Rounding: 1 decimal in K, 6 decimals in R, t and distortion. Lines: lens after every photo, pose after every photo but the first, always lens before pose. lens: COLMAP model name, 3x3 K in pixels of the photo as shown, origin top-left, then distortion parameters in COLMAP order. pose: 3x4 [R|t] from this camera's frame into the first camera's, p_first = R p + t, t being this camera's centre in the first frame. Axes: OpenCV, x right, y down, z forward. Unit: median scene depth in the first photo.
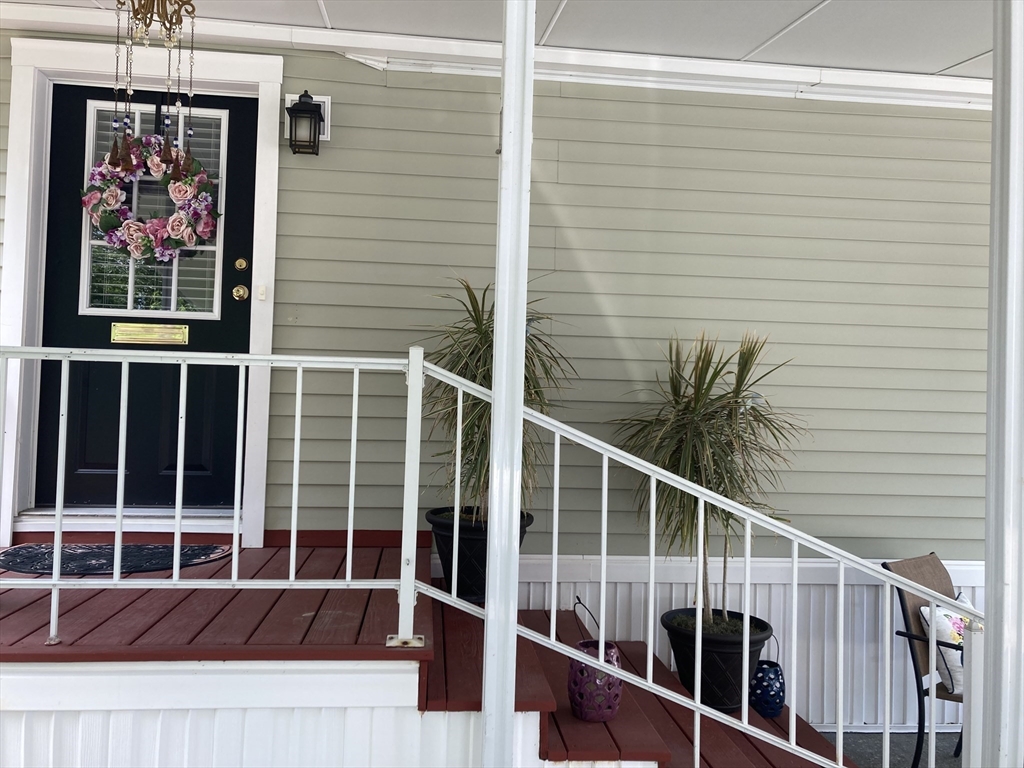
lens RADIAL K [[823.7, 0, 512.0], [0, 823.7, 384.0], [0, 0, 1]] dist [-0.001846, 0.000858]
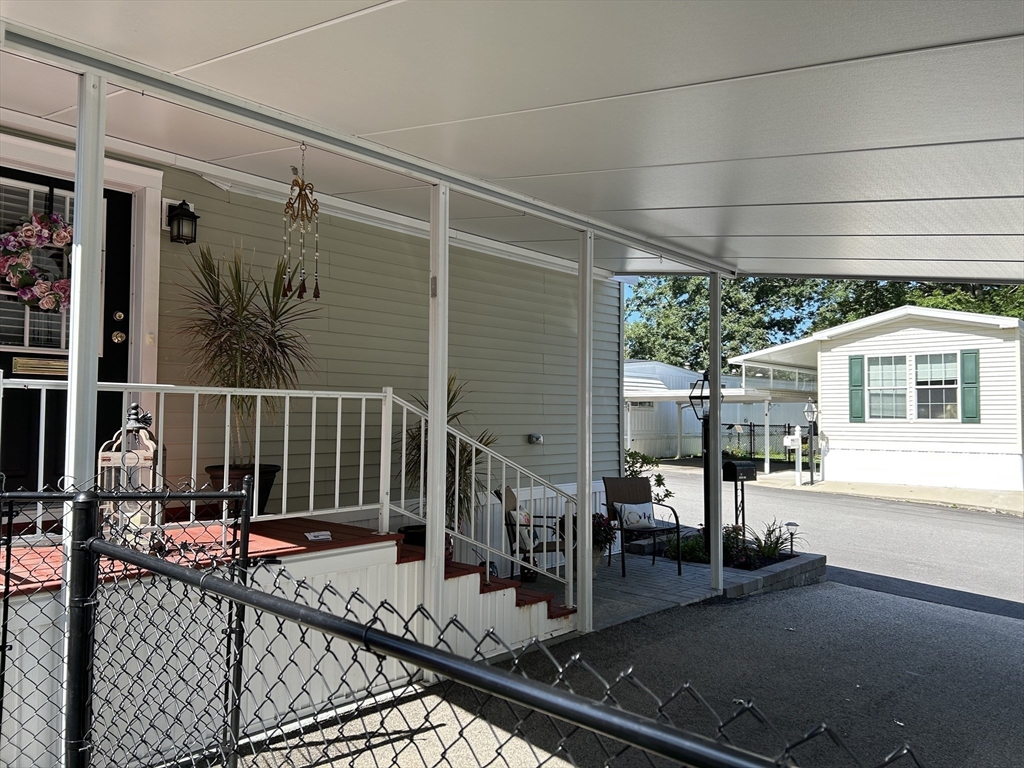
lens RADIAL K [[760.9, 0, 512.0], [0, 760.9, 384.0], [0, 0, 1]] dist [0.052197, -0.056496]
pose [[0.740668, 0.001553, 0.671870, -0.708136], [0.003369, 0.999976, -0.006025, -0.024777], [-0.671863, 0.006726, 0.740645, -0.364576]]
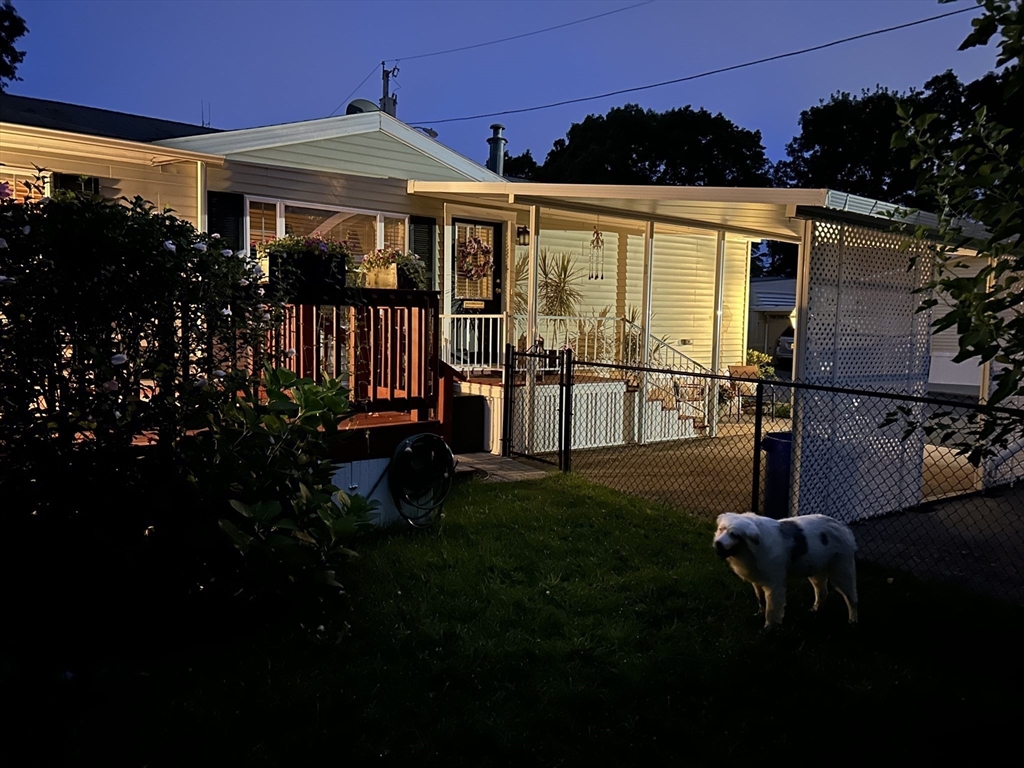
lens RADIAL K [[760.9, 0, 512.0], [0, 760.9, 384.0], [0, 0, 1]] dist [0.052197, -0.056496]
pose [[0.849100, -0.062090, 0.524571, -1.775693], [0.000601, 0.993181, 0.116583, -0.097395], [-0.528233, -0.098675, 0.843347, -1.396069]]
